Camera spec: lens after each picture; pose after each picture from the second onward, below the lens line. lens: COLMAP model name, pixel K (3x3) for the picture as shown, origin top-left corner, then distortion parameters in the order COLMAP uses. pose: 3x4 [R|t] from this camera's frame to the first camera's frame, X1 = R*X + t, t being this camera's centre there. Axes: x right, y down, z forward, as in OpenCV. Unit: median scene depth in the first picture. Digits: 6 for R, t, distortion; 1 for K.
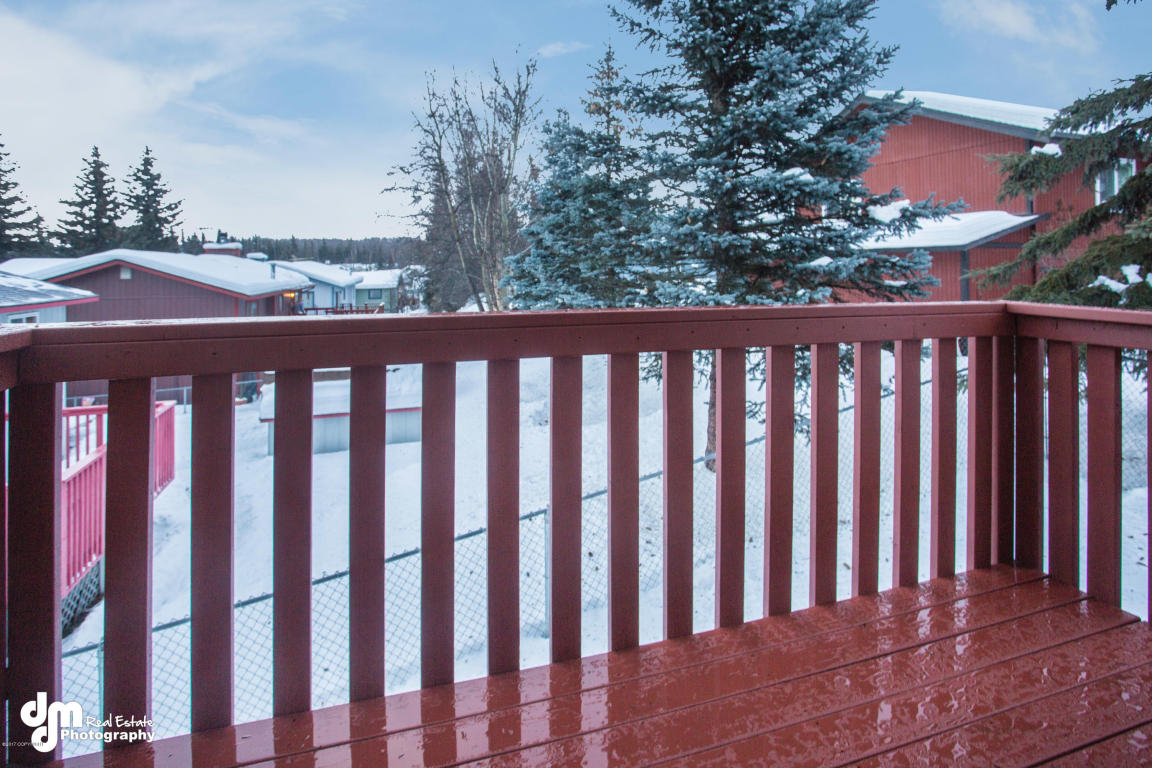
lens RADIAL K [[552.0, 0, 576.0], [0, 552.0, 384.0], [0, 0, 1]] dist [-0.021595, -0.000987]
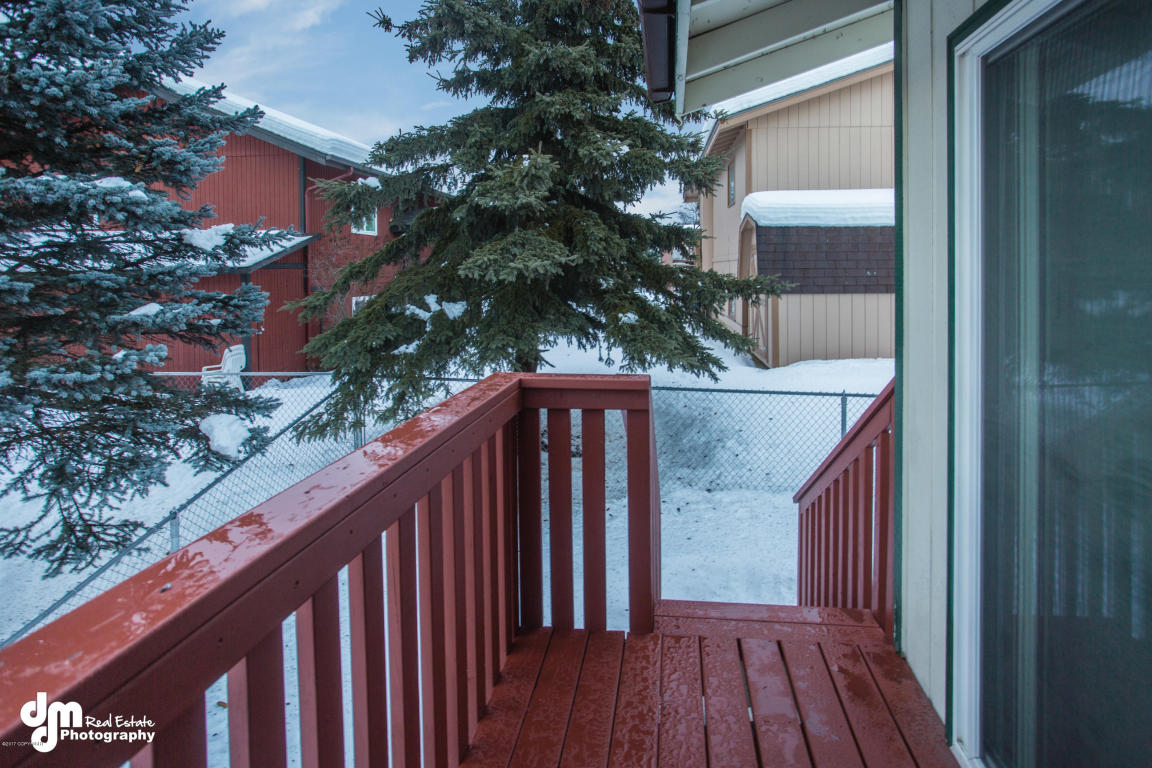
lens RADIAL K [[701.5, 0, 576.0], [0, 701.5, 384.0], [0, 0, 1]] dist [-0.006439, 0.001391]
pose [[0.438771, -0.142273, 0.887264, -0.114285], [0.193405, 0.979198, 0.061372, -0.091531], [-0.877539, 0.144673, 0.457160, 0.165811]]
